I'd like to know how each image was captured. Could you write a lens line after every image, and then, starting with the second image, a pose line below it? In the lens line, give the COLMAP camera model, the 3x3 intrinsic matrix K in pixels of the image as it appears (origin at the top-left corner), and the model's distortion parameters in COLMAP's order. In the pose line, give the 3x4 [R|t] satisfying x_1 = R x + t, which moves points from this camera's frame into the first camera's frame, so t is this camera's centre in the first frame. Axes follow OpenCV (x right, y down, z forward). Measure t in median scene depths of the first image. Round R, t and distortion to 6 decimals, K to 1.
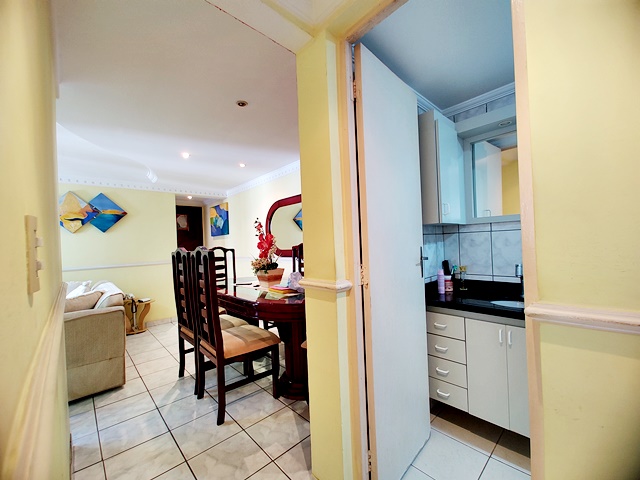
lens RADIAL K [[266.8, 0, 318.5], [0, 266.8, 243.7], [0, 0, 1]] dist [0.001484, -0.000231]
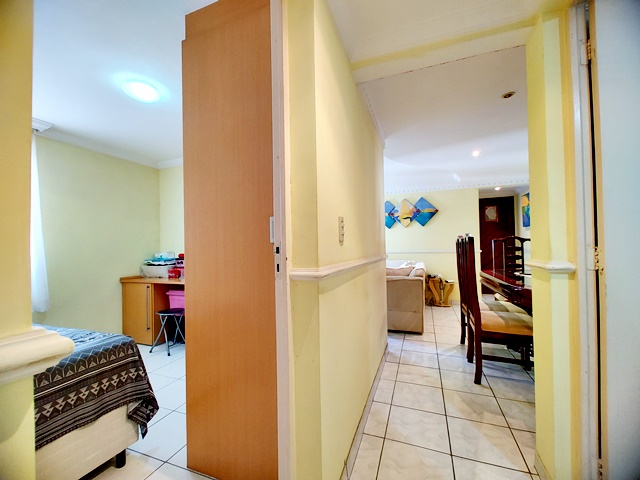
lens RADIAL K [[266.8, 0, 318.5], [0, 266.8, 243.7], [0, 0, 1]] dist [0.001484, -0.000231]
pose [[0.439602, 0.021173, -0.897943, 0.294161], [-0.001293, 0.999736, 0.022940, 0.026439], [0.898192, -0.008924, 0.439513, -0.111422]]
